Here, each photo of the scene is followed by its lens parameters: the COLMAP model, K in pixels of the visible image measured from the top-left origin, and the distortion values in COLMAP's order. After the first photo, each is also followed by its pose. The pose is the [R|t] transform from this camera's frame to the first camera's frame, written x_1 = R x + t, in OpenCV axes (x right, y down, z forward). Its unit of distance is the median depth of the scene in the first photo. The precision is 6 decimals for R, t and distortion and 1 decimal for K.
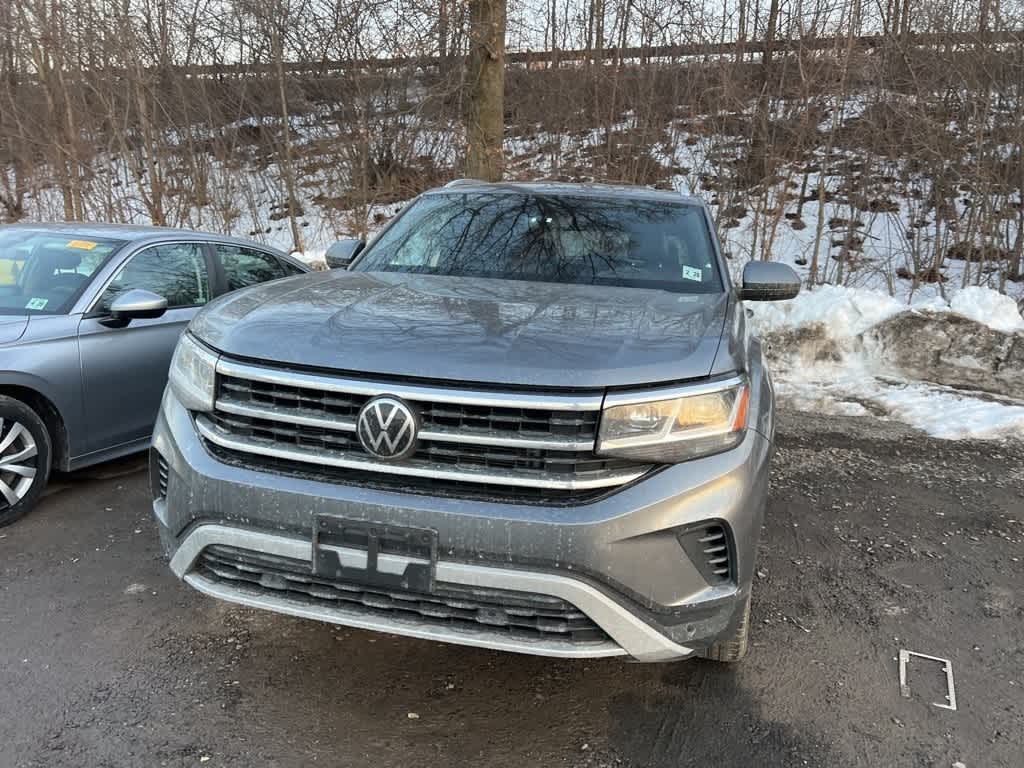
lens RADIAL K [[766.6, 0, 517.7], [0, 766.6, 386.0], [0, 0, 1]] dist [0.060064, -0.065140]
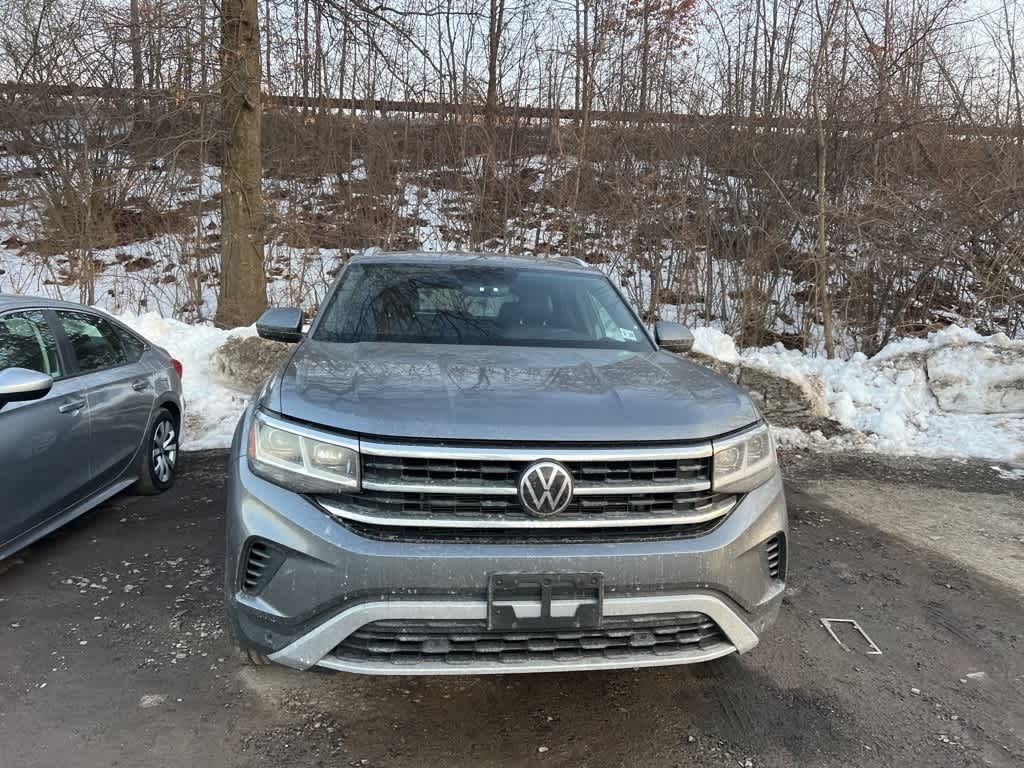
lens RADIAL K [[766.6, 0, 516.9], [0, 766.6, 378.5], [0, 0, 1]] dist [0.060064, -0.065140]
pose [[0.921770, -0.055304, 0.383773, -0.612925], [0.078769, 0.995846, -0.045684, -0.056924], [-0.379652, 0.072339, 0.922297, -0.044212]]
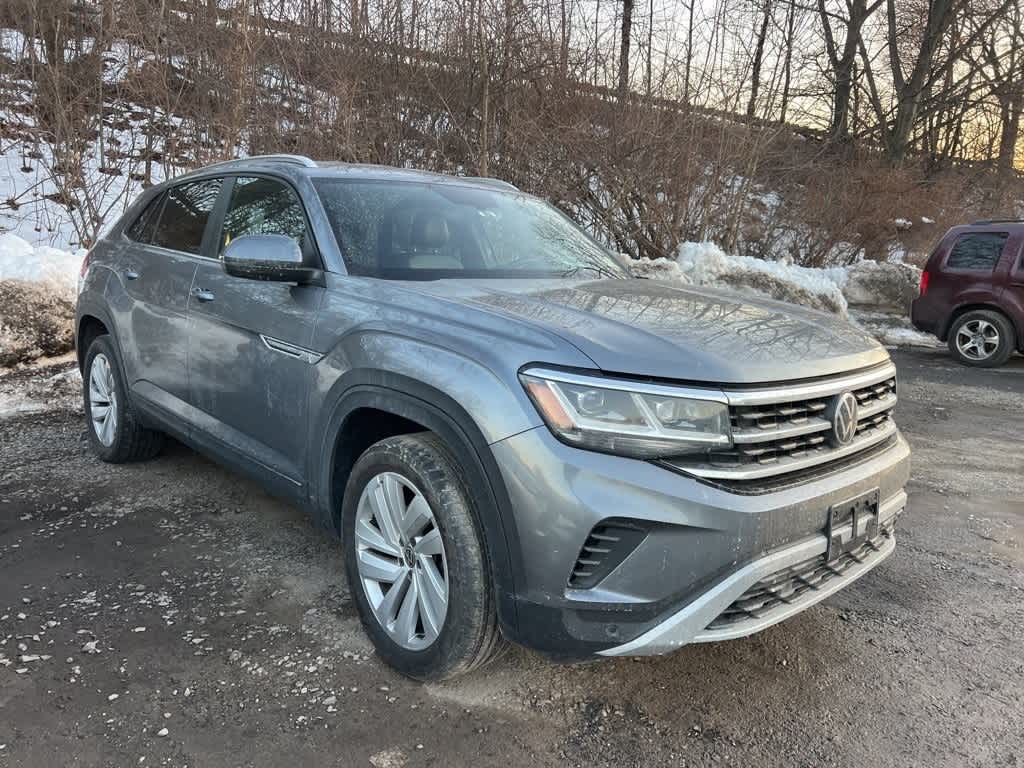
lens RADIAL K [[766.6, 0, 508.8], [0, 766.6, 381.2], [0, 0, 1]] dist [0.060064, -0.065140]
pose [[0.551811, -0.177298, 0.814905, -1.347829], [0.134935, 0.983246, 0.122553, -0.205366], [-0.822980, 0.042333, 0.566490, 0.721415]]
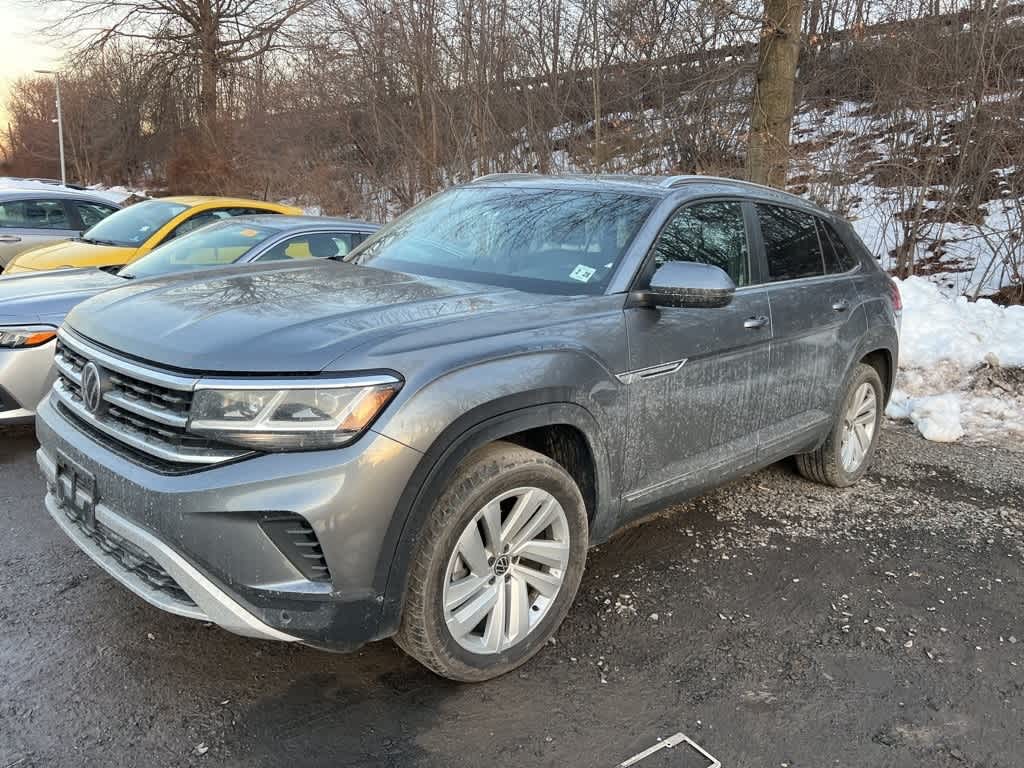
lens RADIAL K [[766.6, 0, 519.0], [0, 766.6, 373.2], [0, 0, 1]] dist [0.060064, -0.065140]
pose [[0.870442, 0.100574, -0.481887, 0.959635], [-0.101900, 0.994517, 0.023500, -0.061790], [0.481609, 0.028649, 0.875918, 0.244197]]
